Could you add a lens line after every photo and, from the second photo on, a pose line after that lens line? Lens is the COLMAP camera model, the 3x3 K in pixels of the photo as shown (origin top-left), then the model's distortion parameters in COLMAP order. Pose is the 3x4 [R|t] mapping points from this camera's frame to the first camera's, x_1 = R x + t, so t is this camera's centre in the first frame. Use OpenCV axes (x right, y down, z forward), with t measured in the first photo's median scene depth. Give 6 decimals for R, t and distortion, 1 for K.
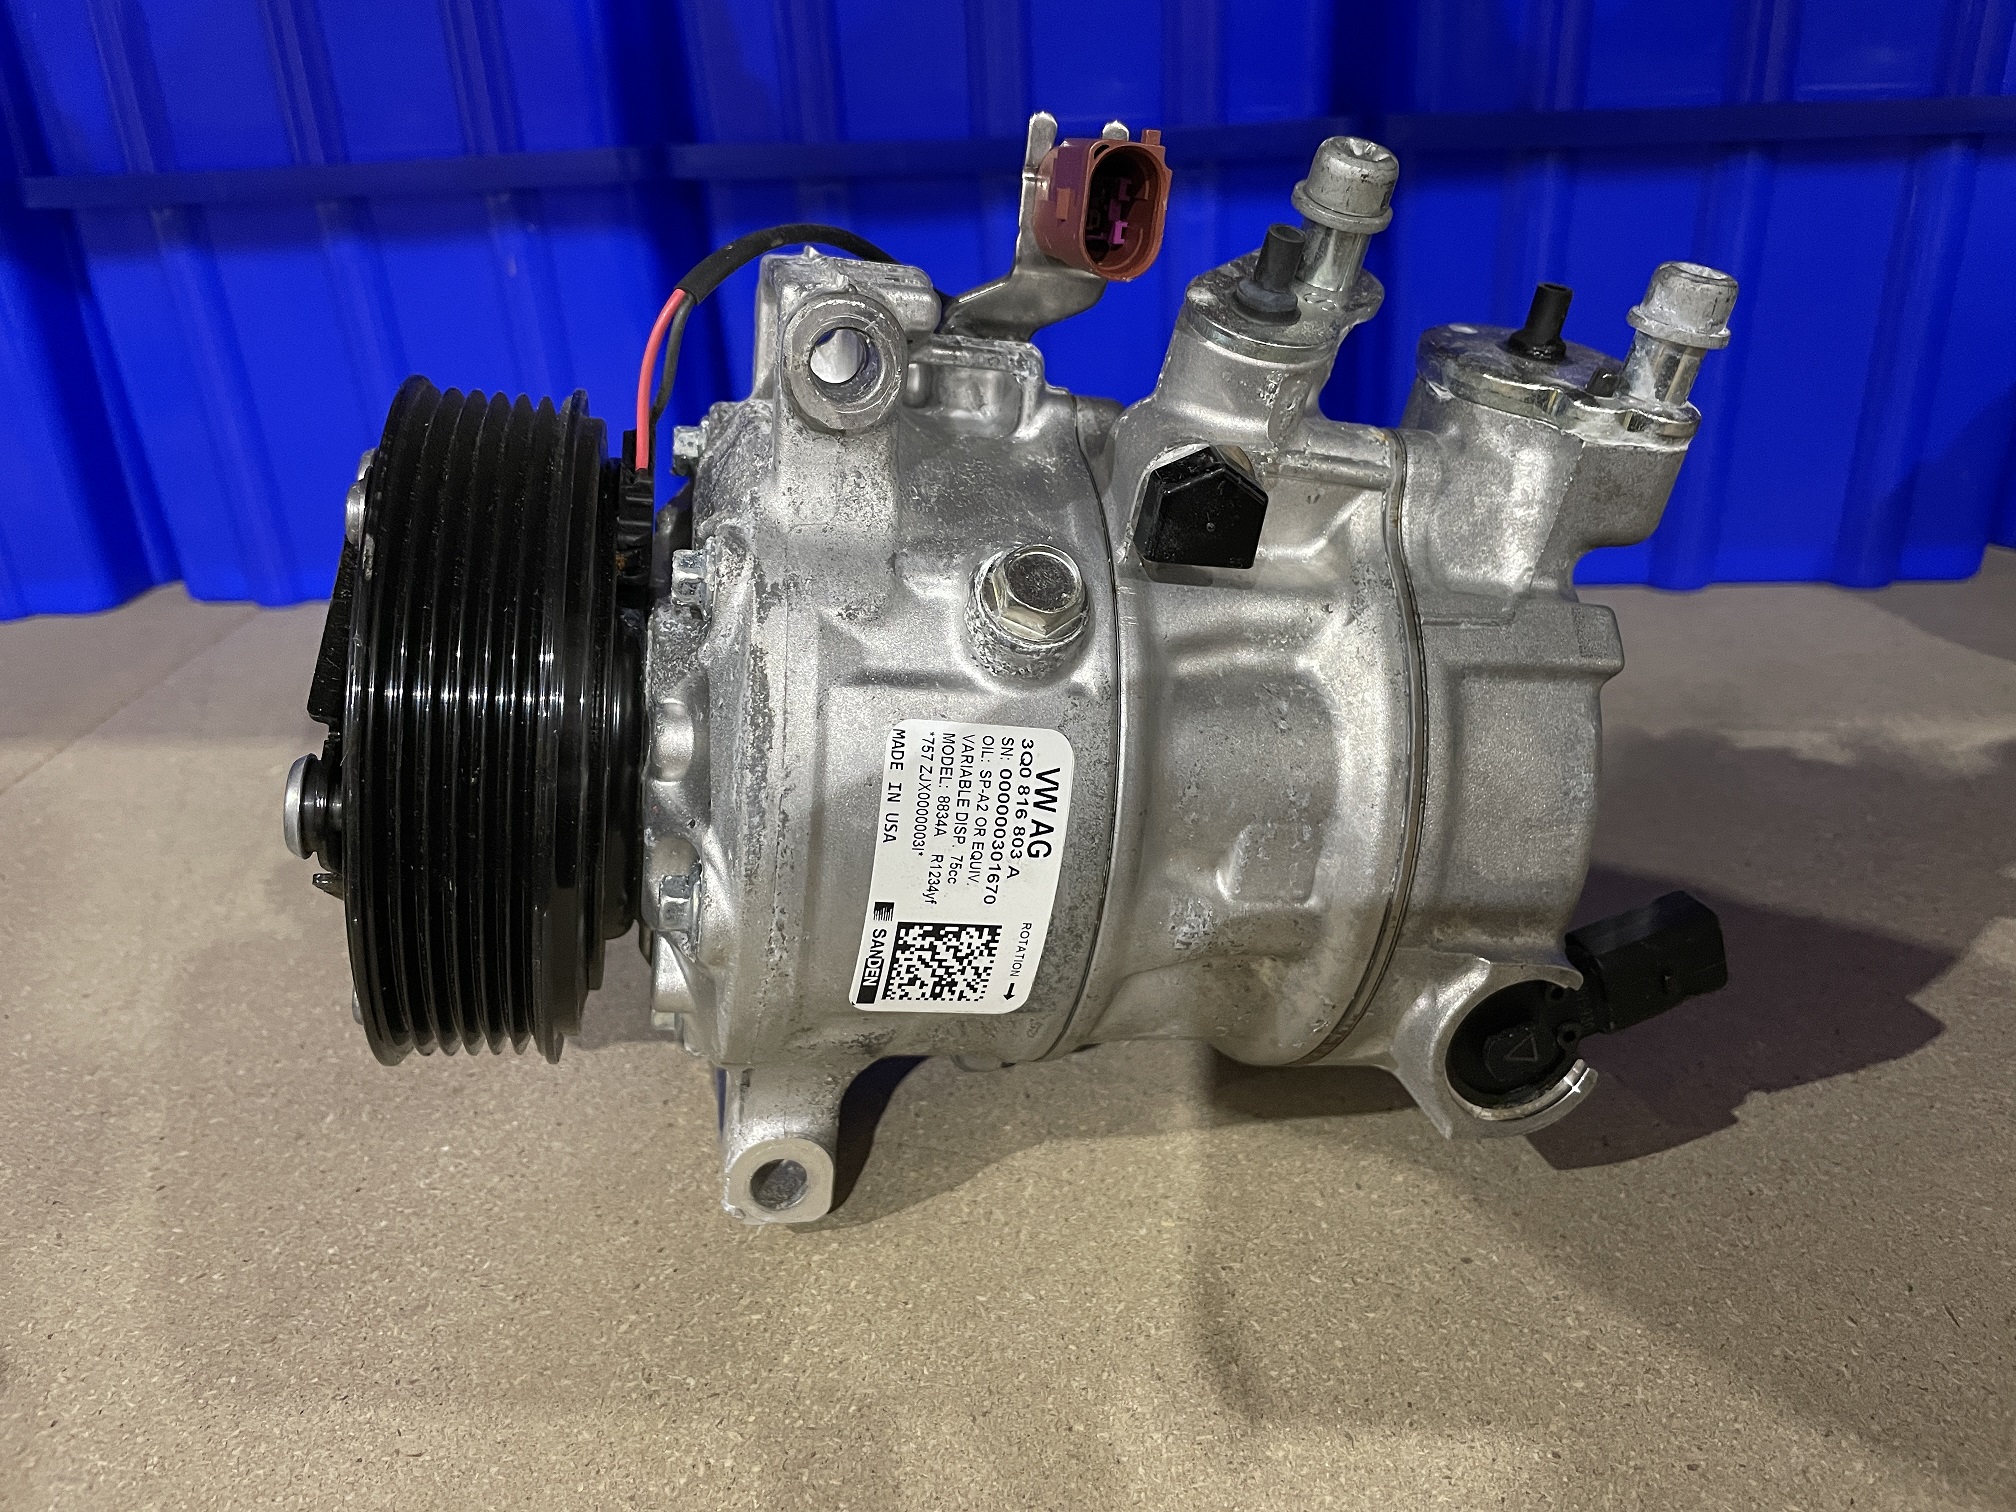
lens RADIAL K [[1527.5, 0, 1010.4], [0, 1527.5, 753.0], [0, 0, 1]] dist [0.000610, -0.000058]
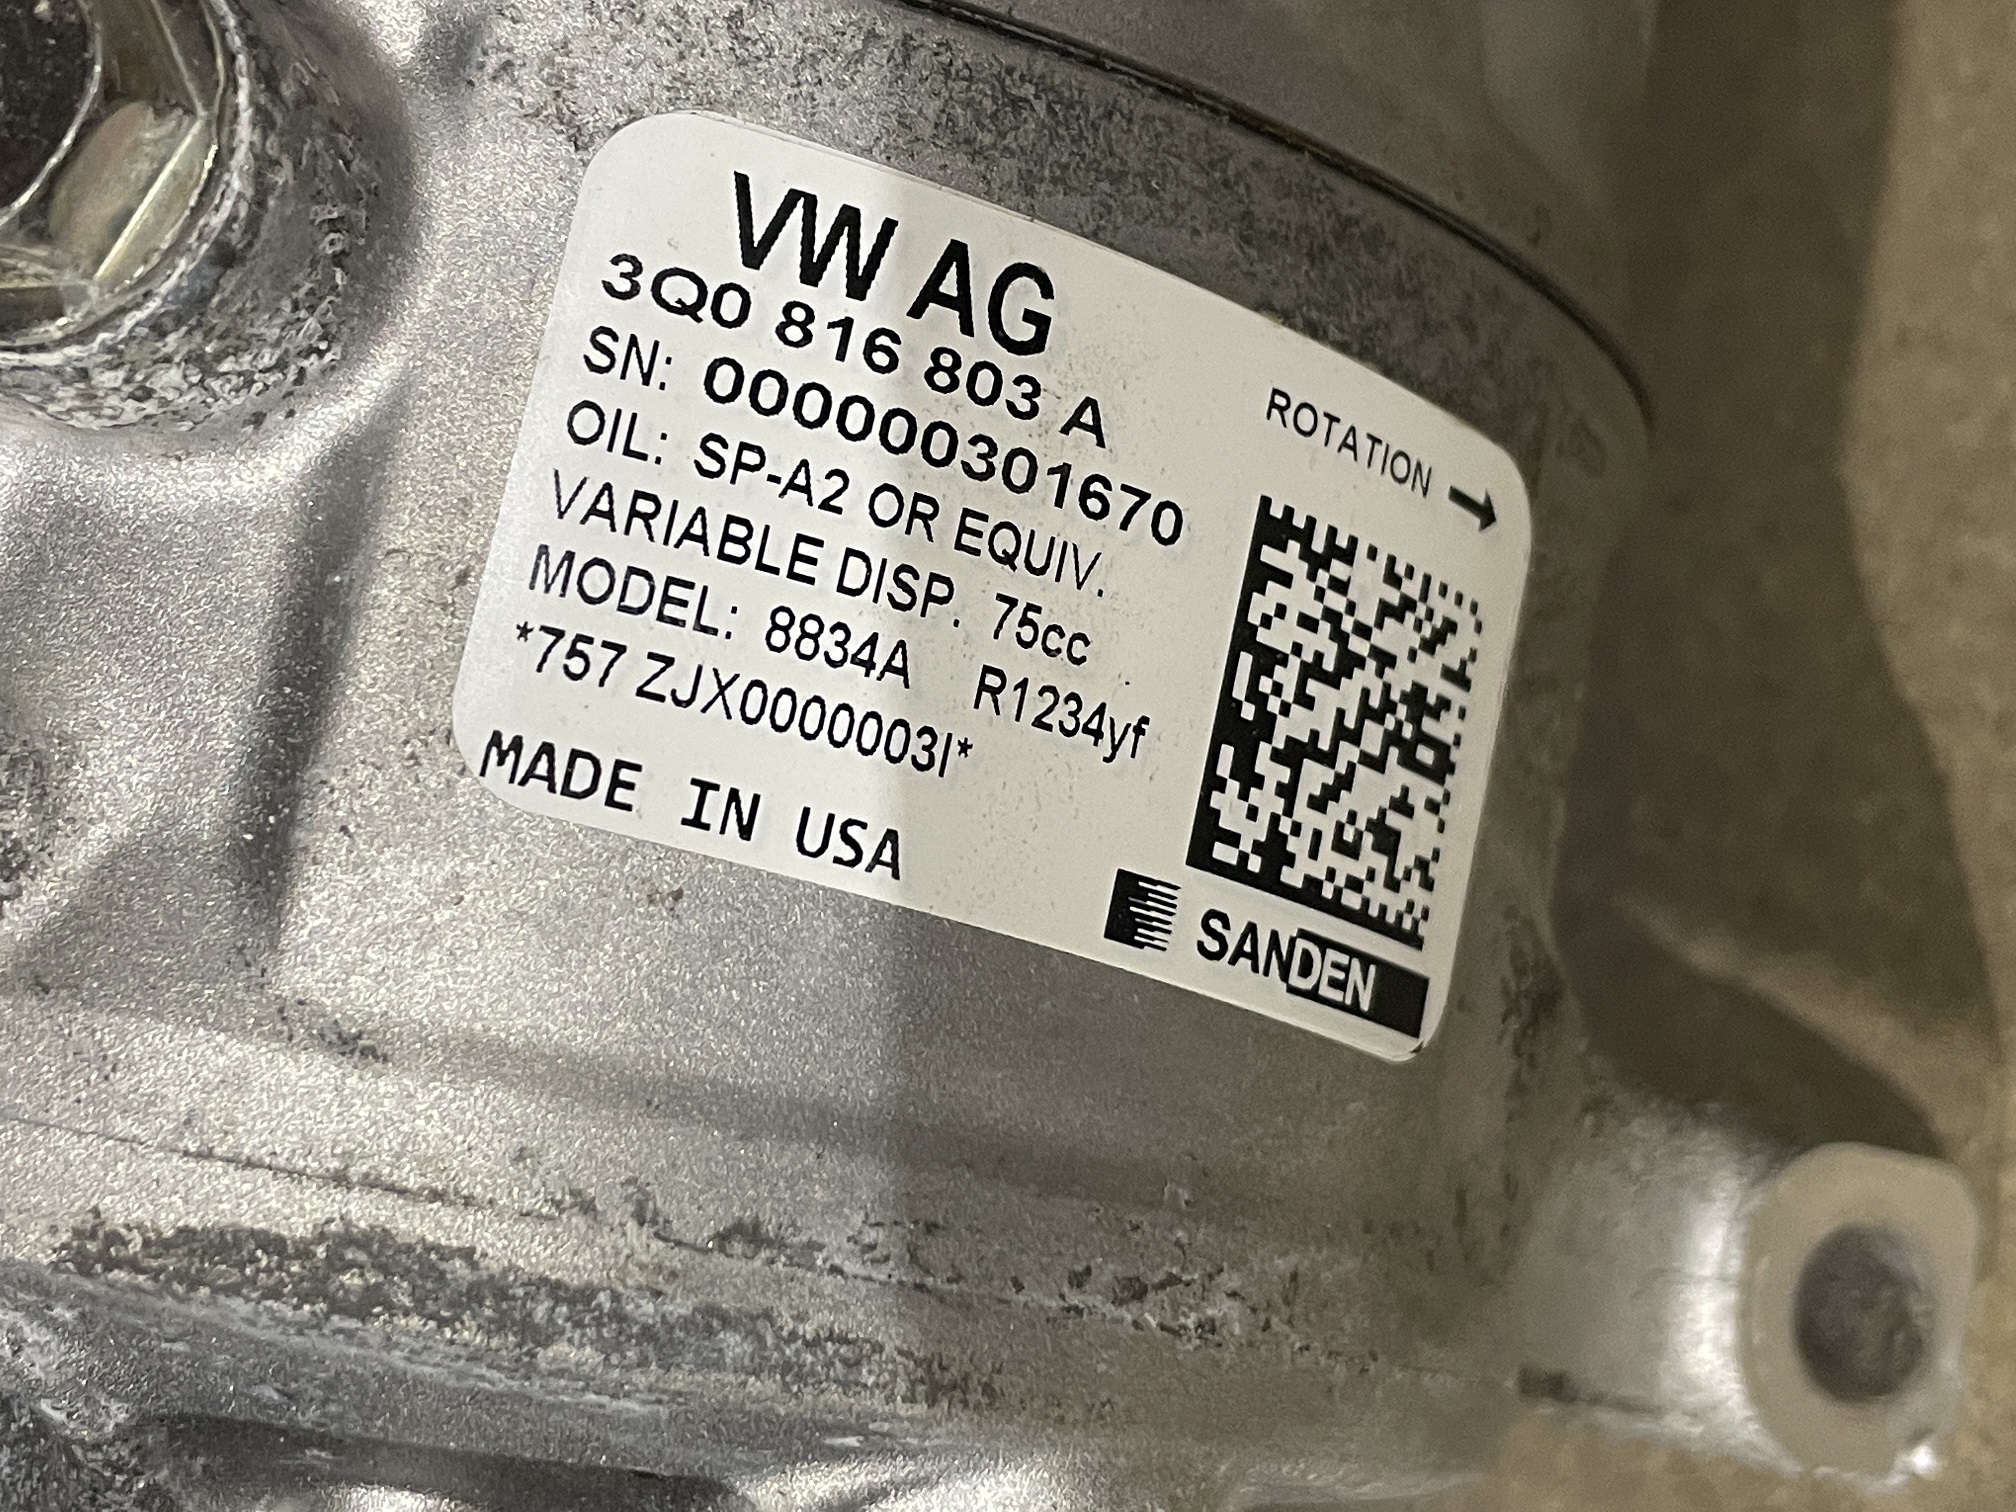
lens RADIAL K [[3609.6, 0, 1009.0], [0, 3609.6, 746.1], [0, 0, 1]] dist [0.124670, 0.000000]
pose [[0.176976, -0.981041, -0.078979, -0.006691], [0.979824, 0.168047, 0.108189, 0.004994], [-0.092866, -0.096532, 0.990988, 0.364401]]
